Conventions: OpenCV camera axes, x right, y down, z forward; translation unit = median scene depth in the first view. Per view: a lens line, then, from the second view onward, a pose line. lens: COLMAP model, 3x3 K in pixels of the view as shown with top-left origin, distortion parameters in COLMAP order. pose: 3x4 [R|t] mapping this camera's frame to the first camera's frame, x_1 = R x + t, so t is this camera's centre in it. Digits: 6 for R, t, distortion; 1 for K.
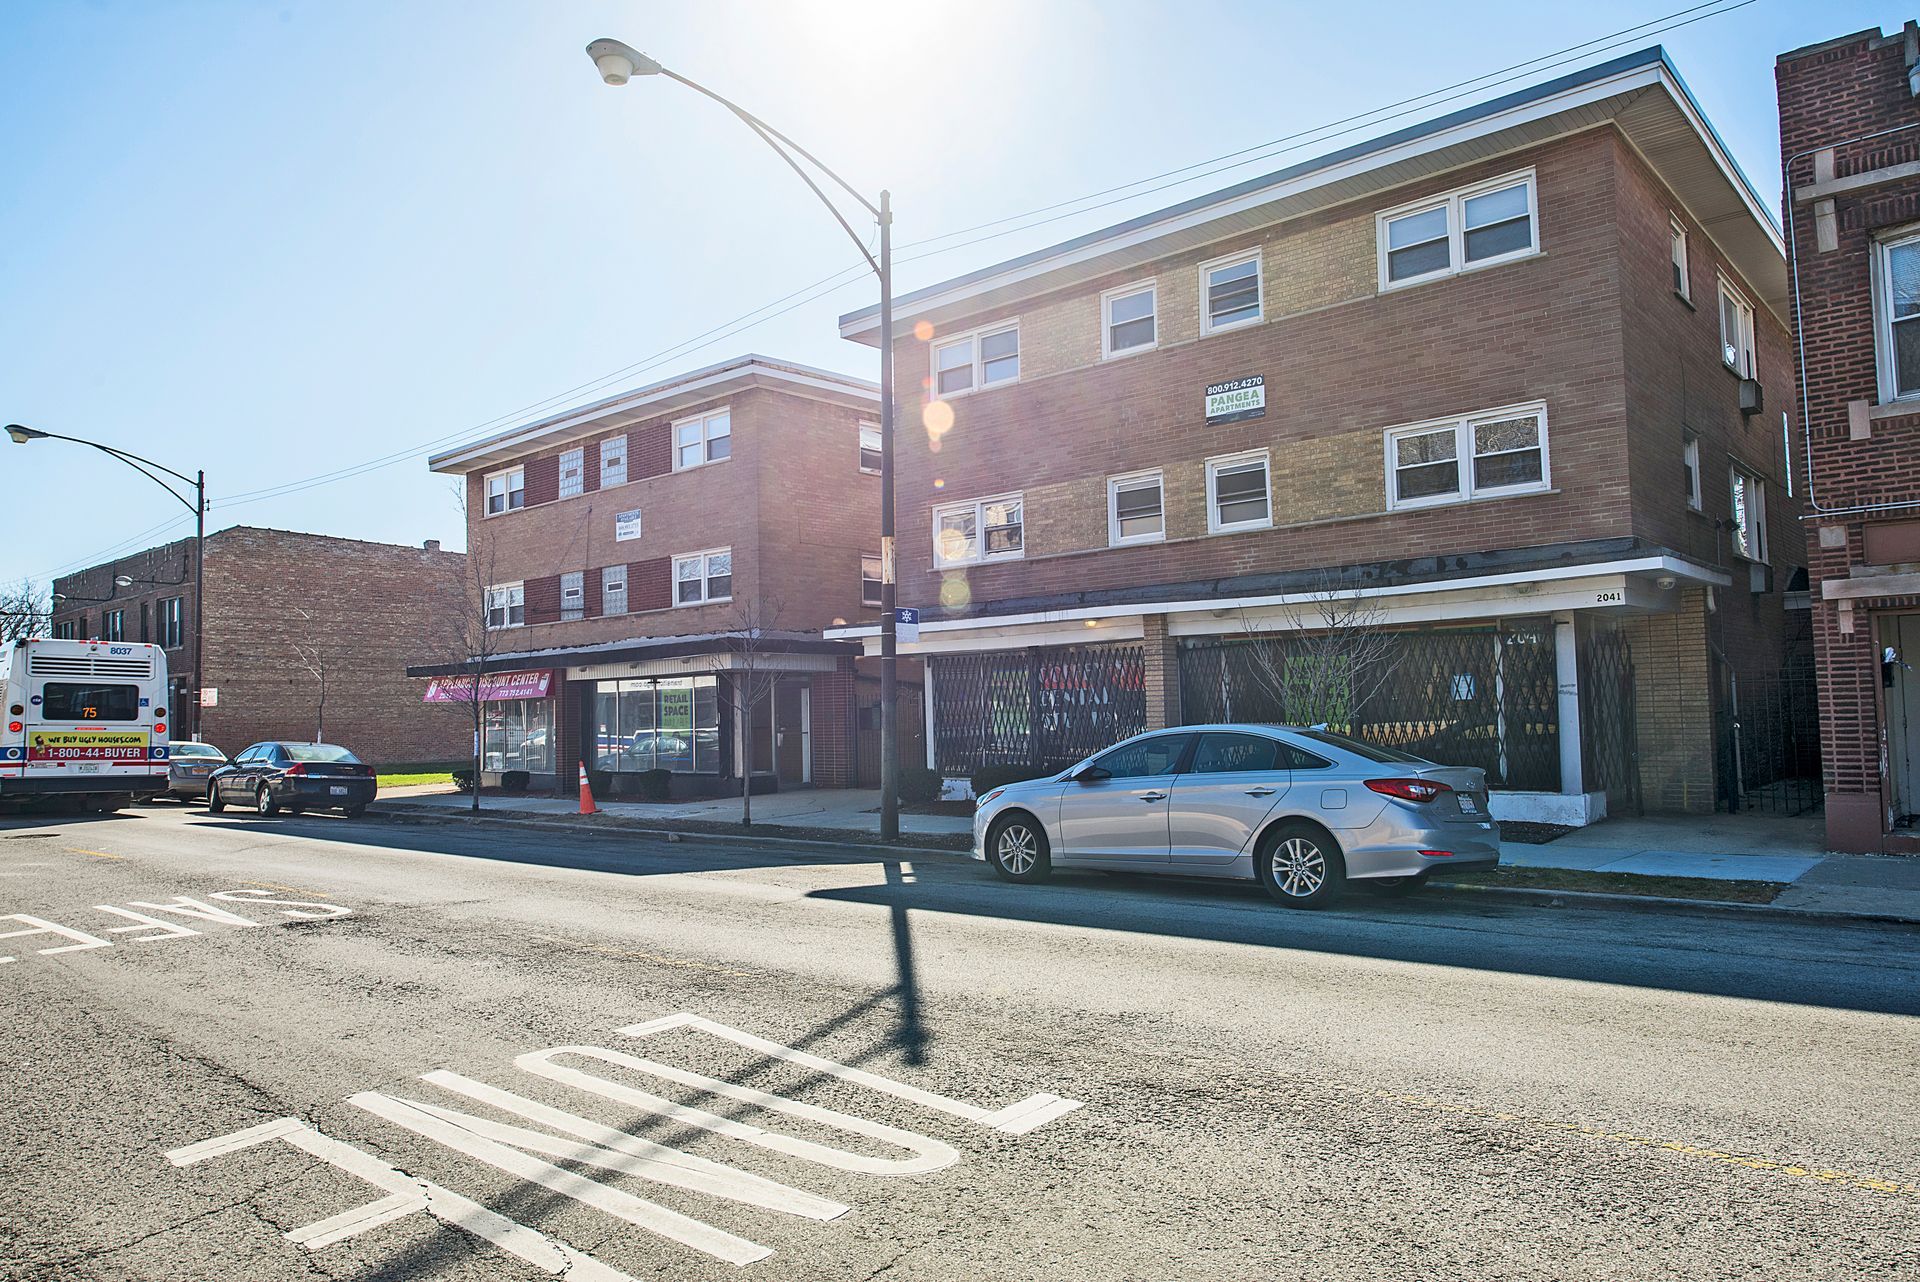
lens RADIAL K [[1264.3, 0, 954.2], [0, 1264.3, 641.0], [0, 0, 1]] dist [0.005115, -0.001417]
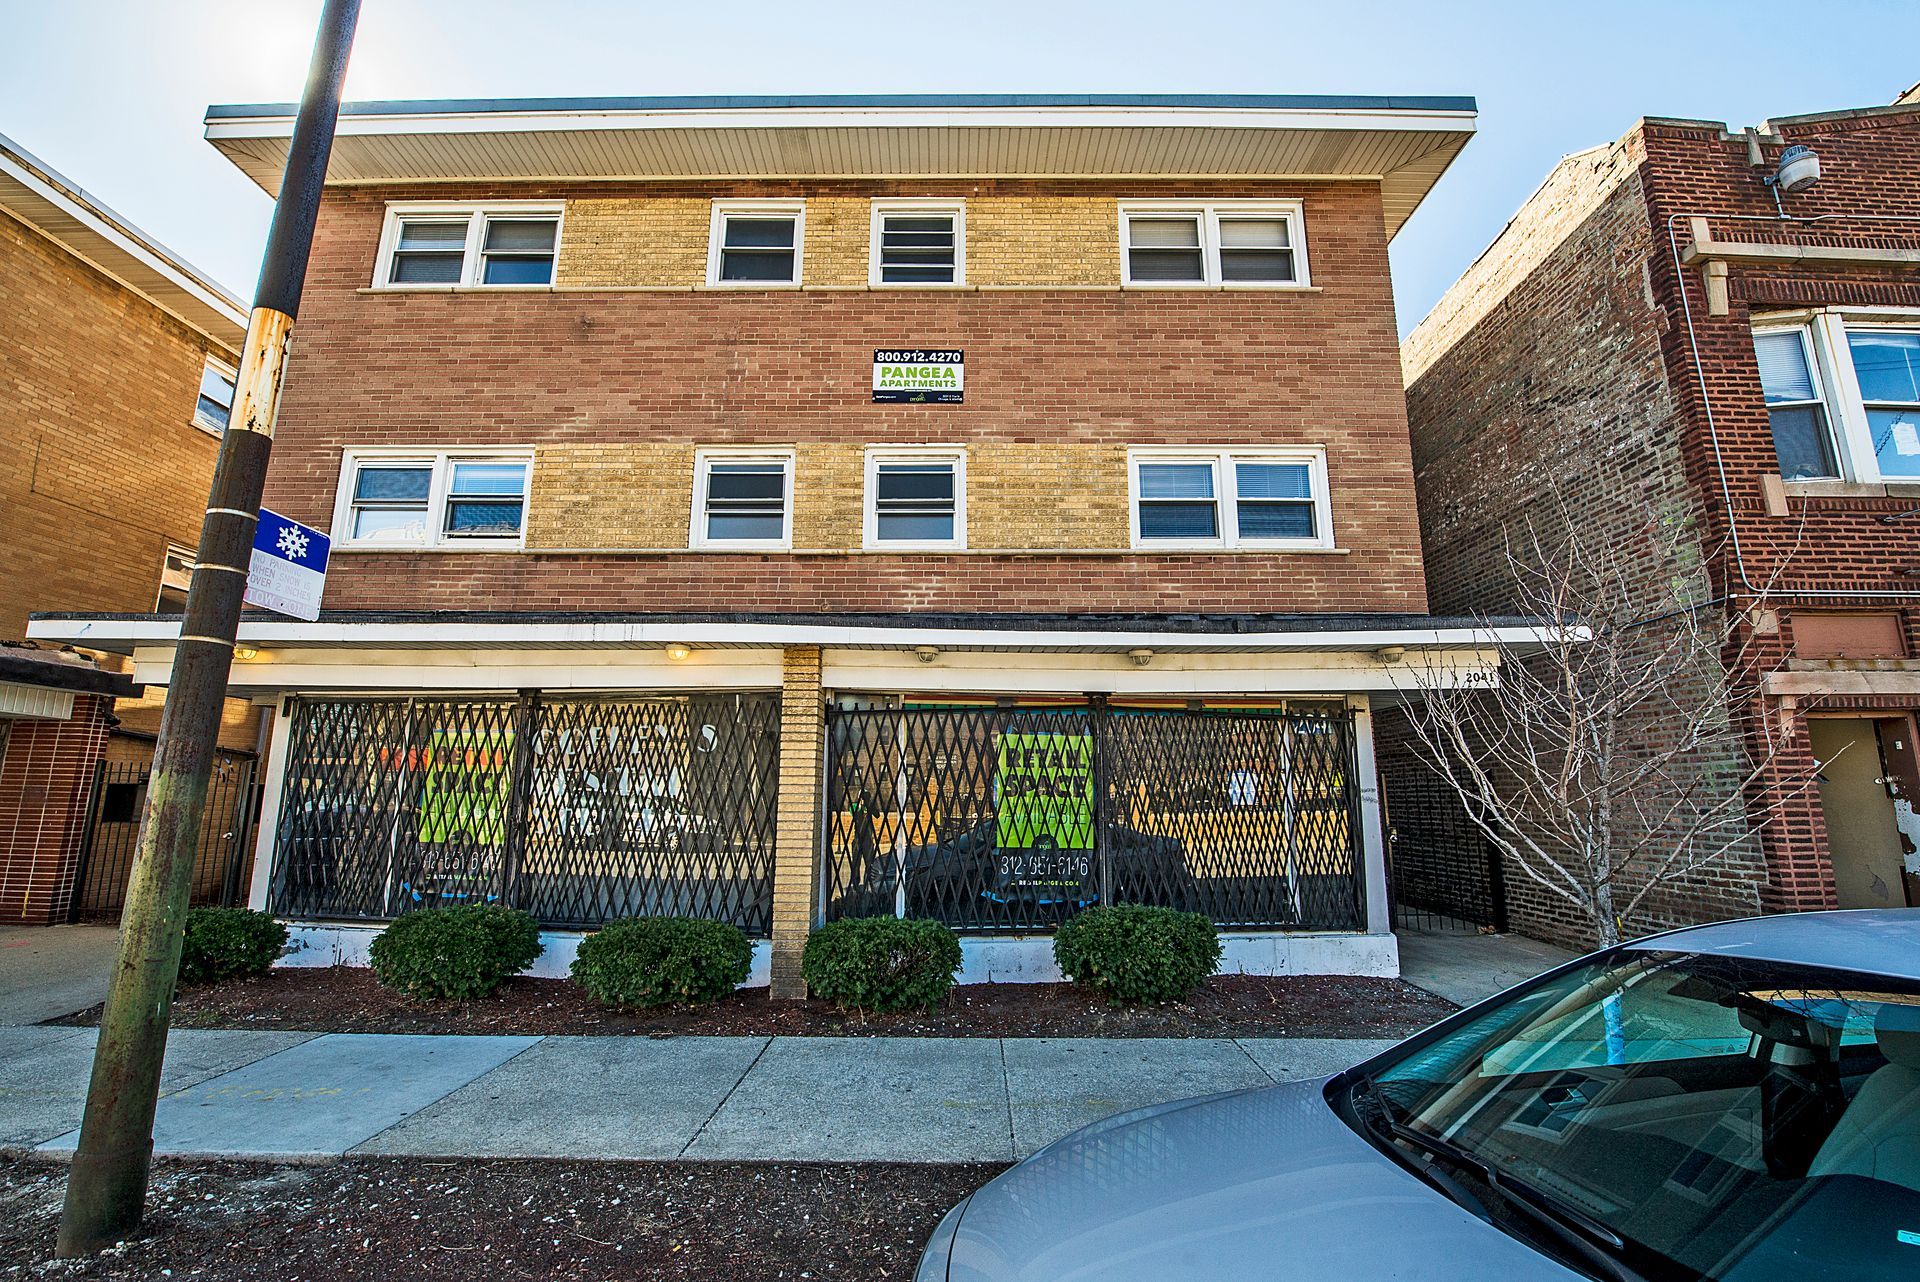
lens RADIAL K [[800.8, 0, 955.3], [0, 800.8, 642.7], [0, 0, 1]] dist [-0.014375, -0.003462]
pose [[0.749078, 0.149985, 0.645281, -0.036863], [-0.059312, 0.985306, -0.160166, 0.034551], [-0.659822, 0.081704, 0.746967, 0.693105]]
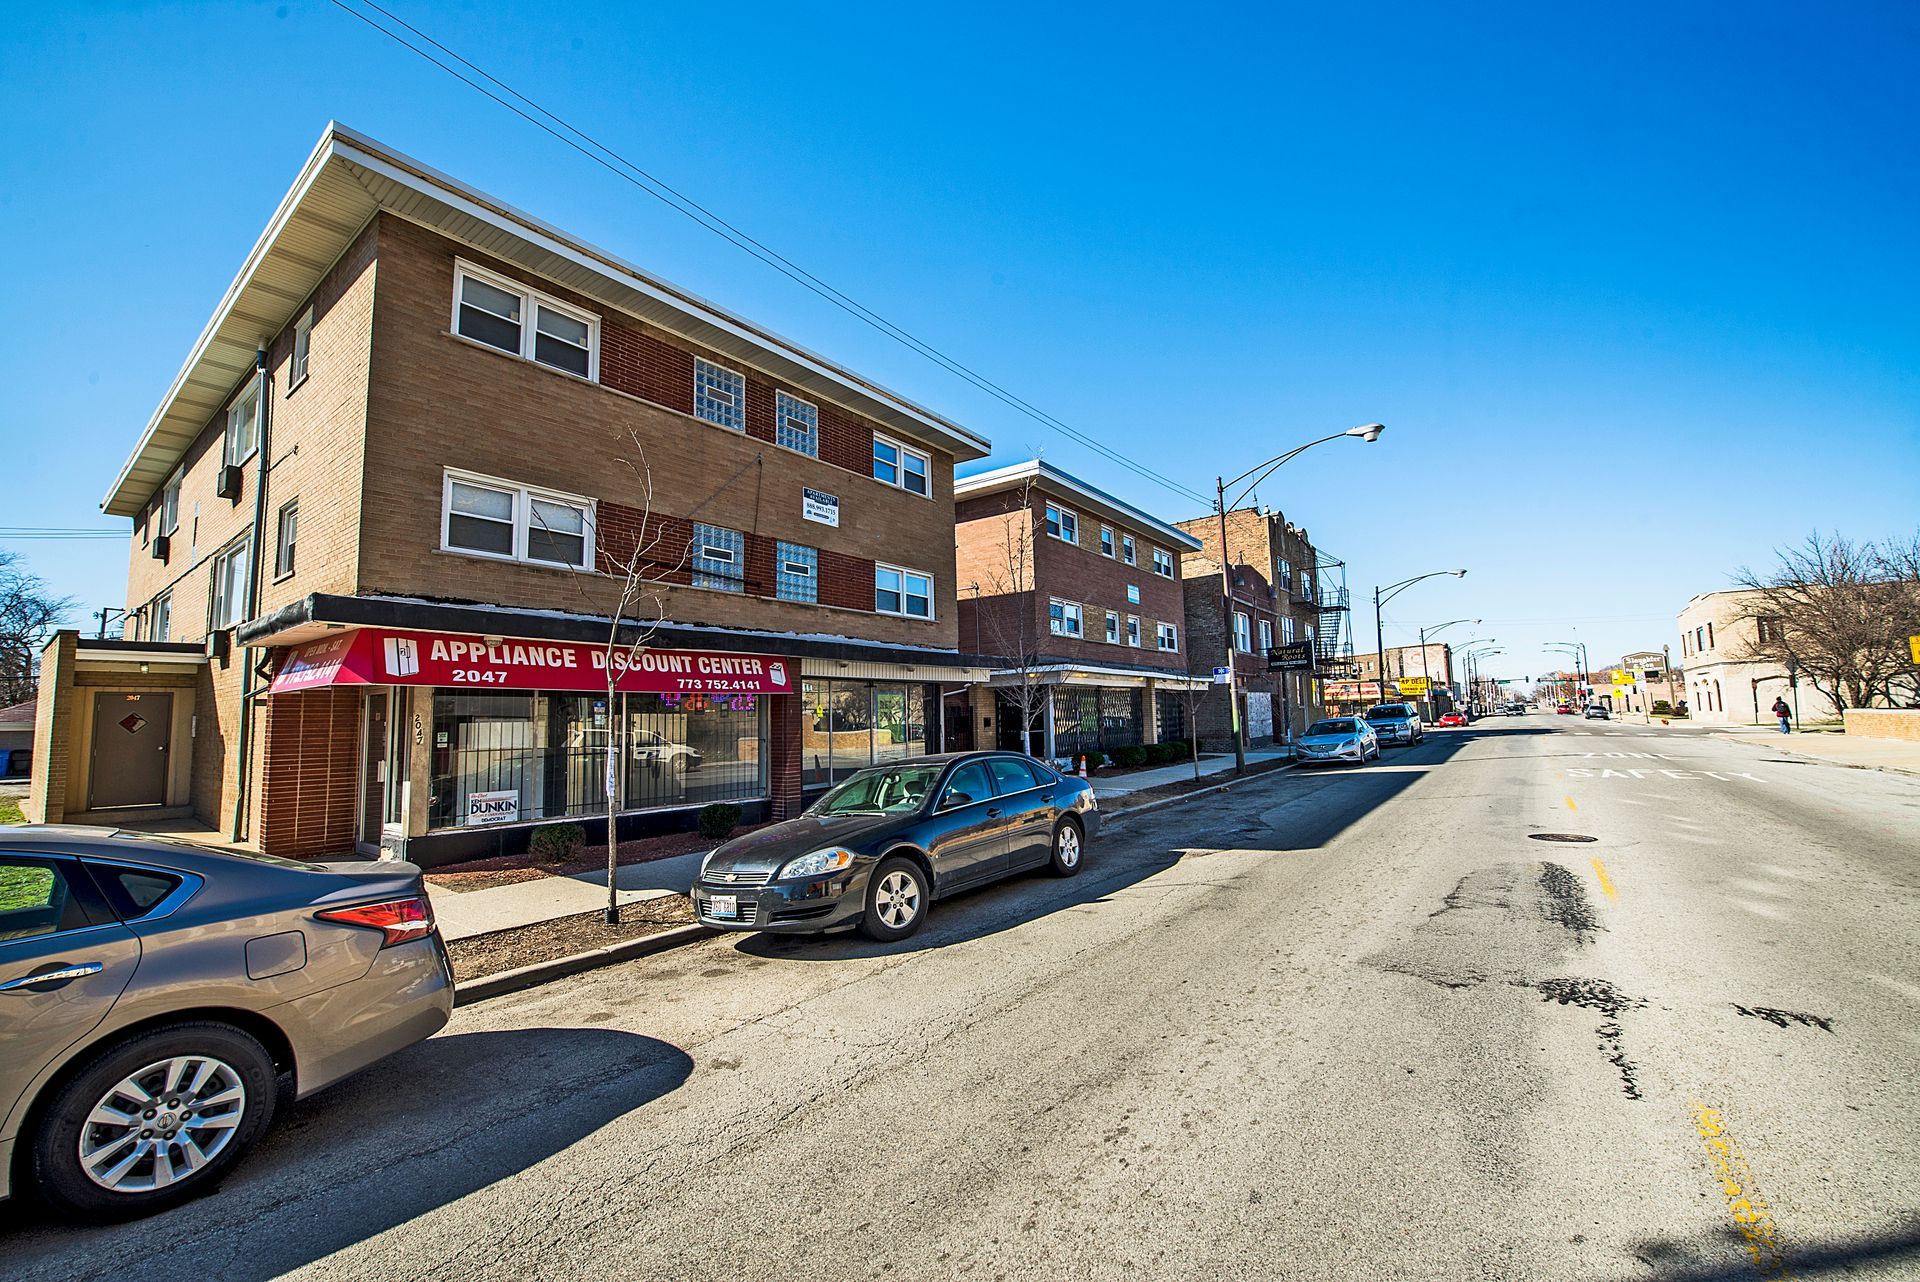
lens RADIAL K [[764.9, 0, 954.1], [0, 764.9, 643.4], [0, 0, 1]] dist [-0.013947, -0.003121]
pose [[-0.084772, 0.123158, 0.988760, -1.287227], [-0.032273, 0.991472, -0.126263, 0.112349], [-0.995878, -0.042614, -0.080074, 1.548718]]
